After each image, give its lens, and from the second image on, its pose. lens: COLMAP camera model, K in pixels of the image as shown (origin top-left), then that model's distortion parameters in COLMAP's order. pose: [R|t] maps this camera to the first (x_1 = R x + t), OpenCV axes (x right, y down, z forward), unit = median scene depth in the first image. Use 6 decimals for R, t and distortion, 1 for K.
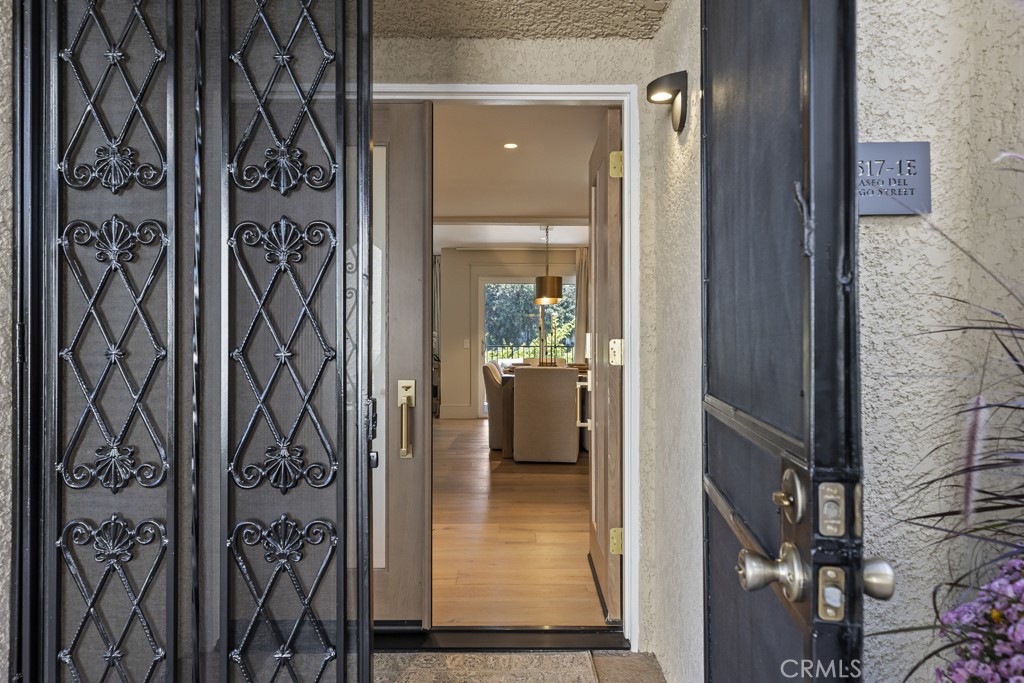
lens RADIAL K [[665.0, 0, 510.4], [0, 665.0, 338.7], [0, 0, 1]] dist [0.001646, 0.000226]
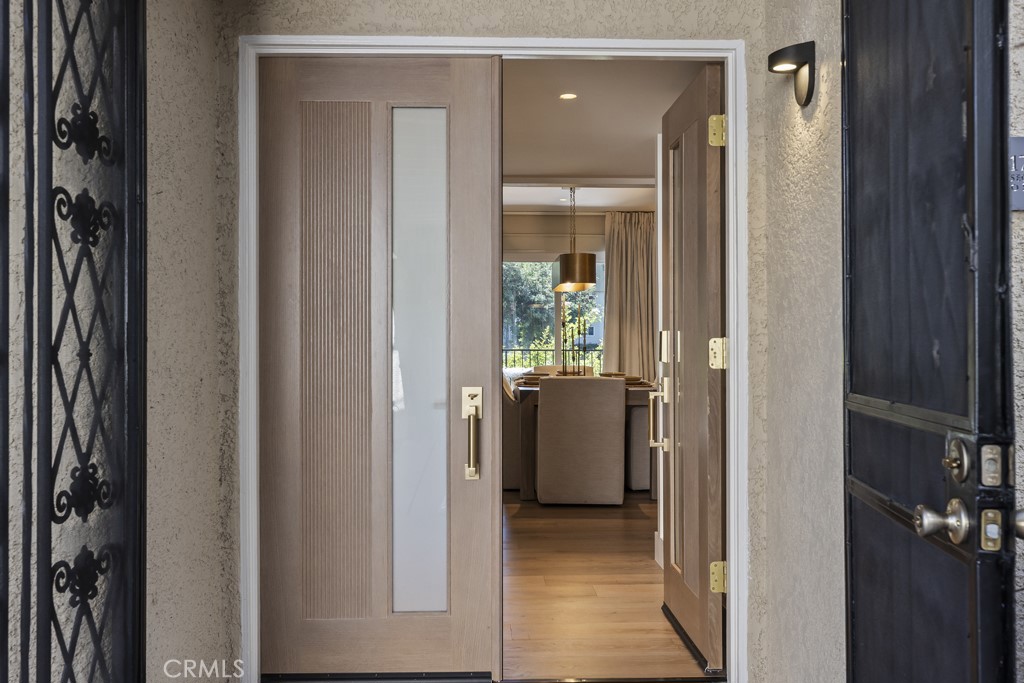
lens RADIAL K [[991.6, 0, 512.9], [0, 991.6, 342.5], [0, 0, 1]] dist [-0.005238, 0.000000]
pose [[0.999440, -0.003208, 0.033317, -0.151056], [0.003108, 0.999990, 0.003064, 0.001941], [-0.033326, -0.002958, 0.999440, -0.264666]]
